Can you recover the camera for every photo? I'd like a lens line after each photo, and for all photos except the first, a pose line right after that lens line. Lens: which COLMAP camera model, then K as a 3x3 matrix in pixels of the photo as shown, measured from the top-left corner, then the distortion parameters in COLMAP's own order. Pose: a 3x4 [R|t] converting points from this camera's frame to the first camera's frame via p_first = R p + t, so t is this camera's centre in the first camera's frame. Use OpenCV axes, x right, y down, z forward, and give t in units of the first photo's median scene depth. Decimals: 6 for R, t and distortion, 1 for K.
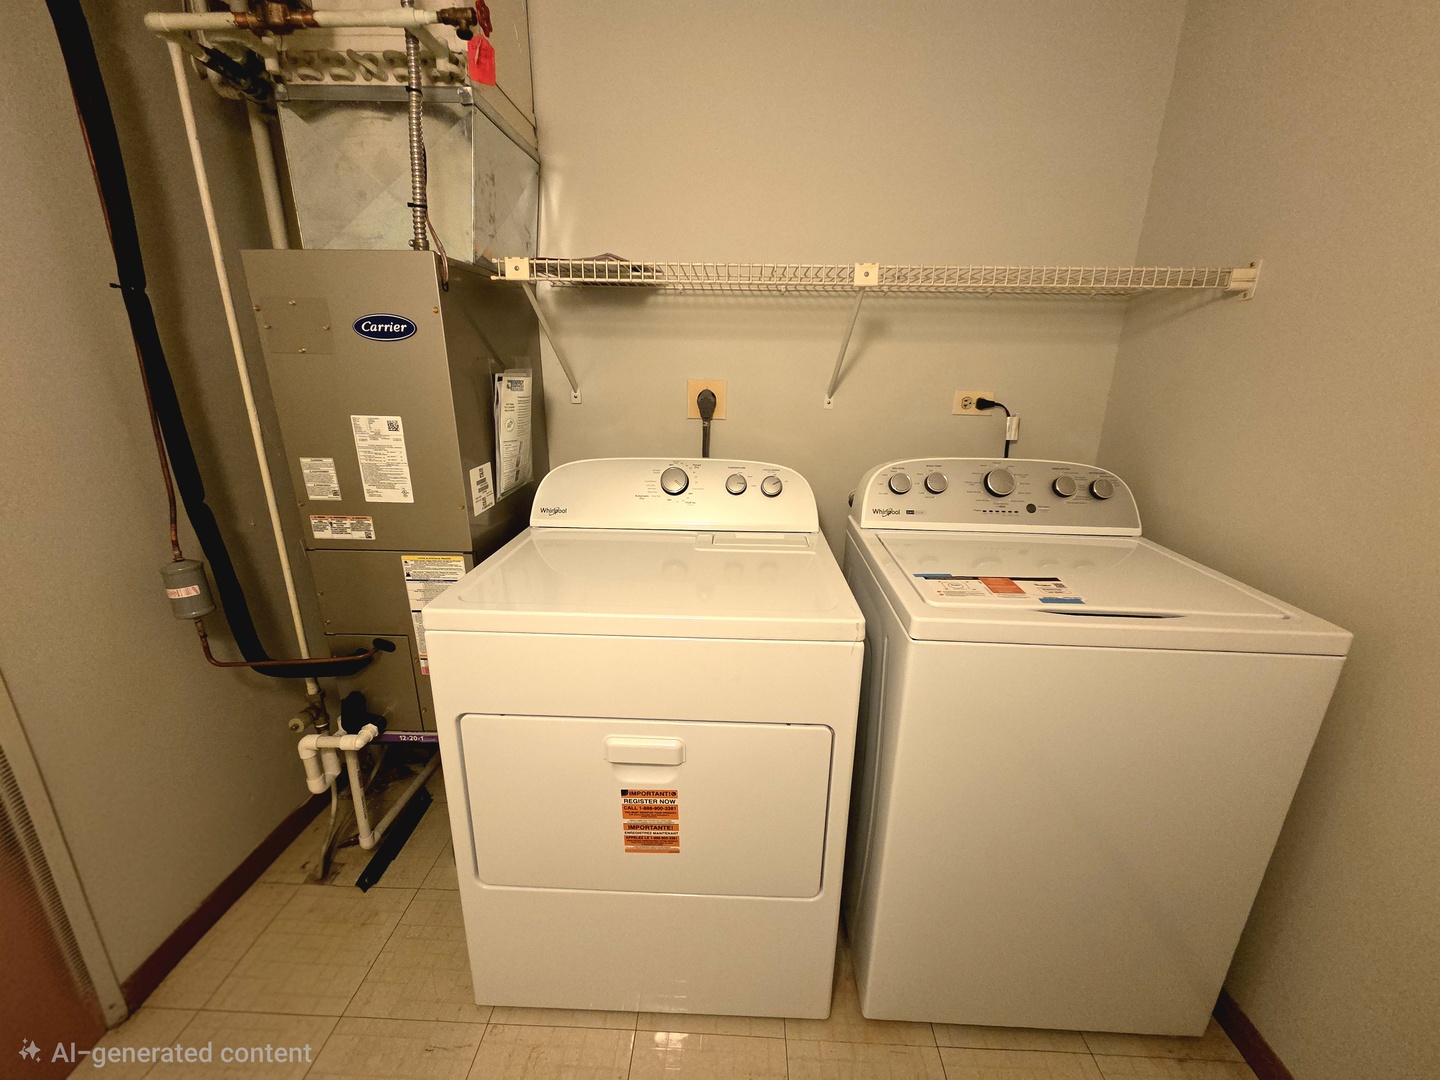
lens RADIAL K [[589.0, 0, 722.9], [0, 589.0, 539.4], [0, 0, 1]] dist [0.001372, 0.000559]
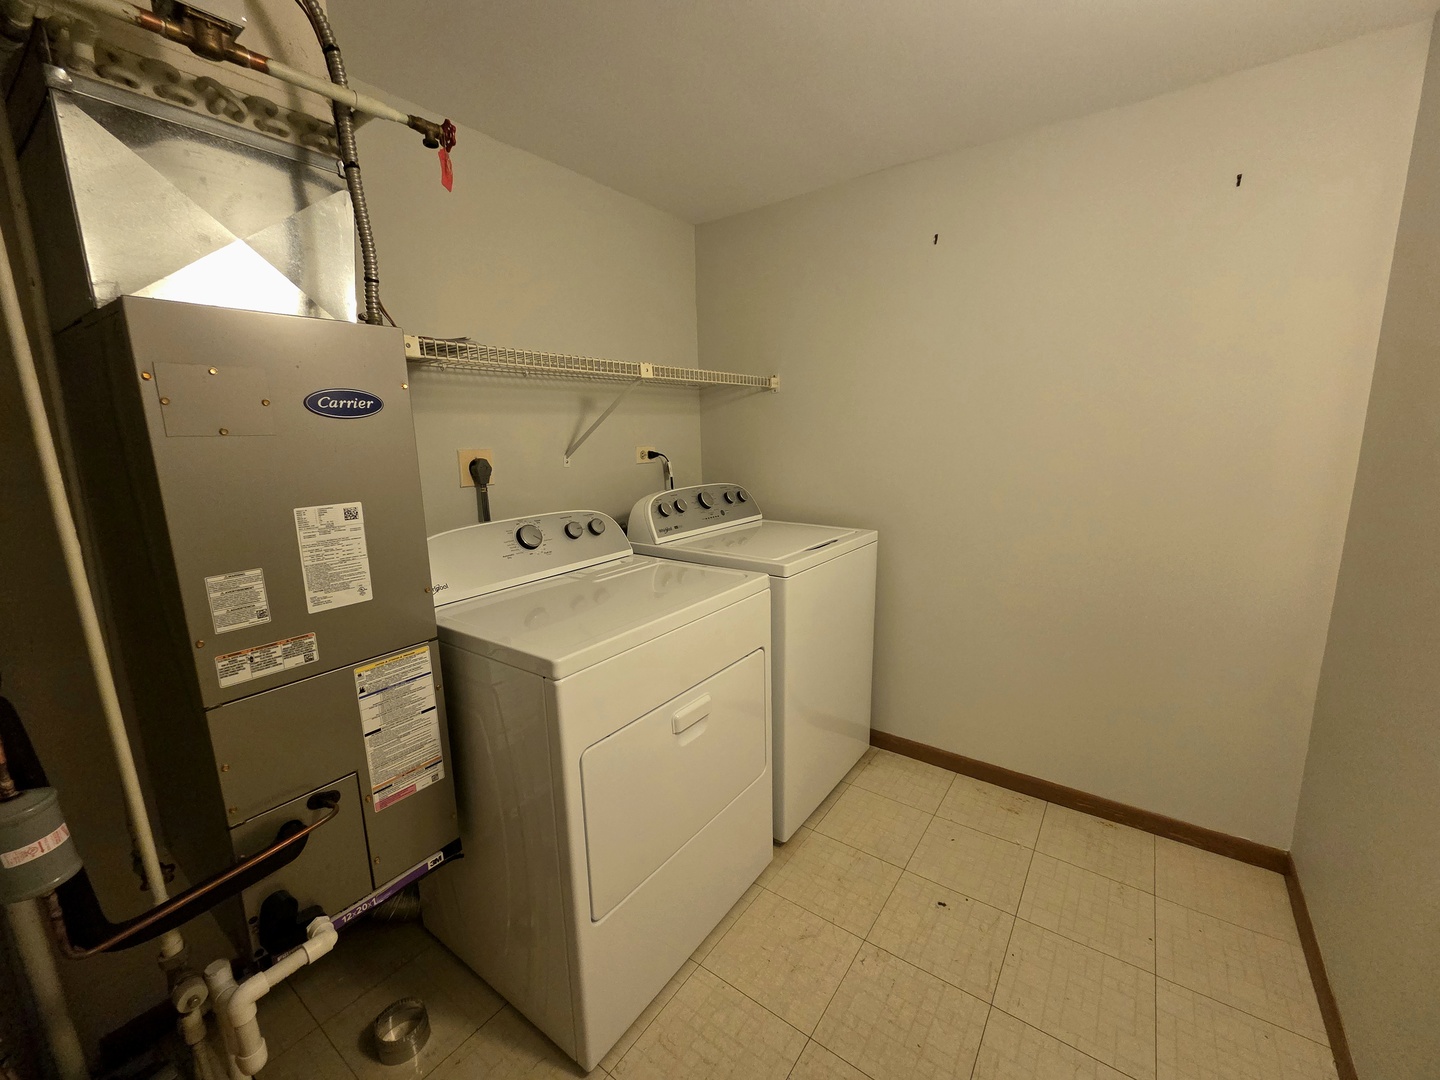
lens RADIAL K [[589.0, 0, 723.2], [0, 589.0, 537.3], [0, 0, 1]] dist [0.001372, 0.000559]
pose [[0.555396, -0.177352, 0.812454, -0.925479], [0.267144, 0.963260, 0.027651, -0.036470], [-0.787508, 0.201684, 0.582369, 0.073592]]
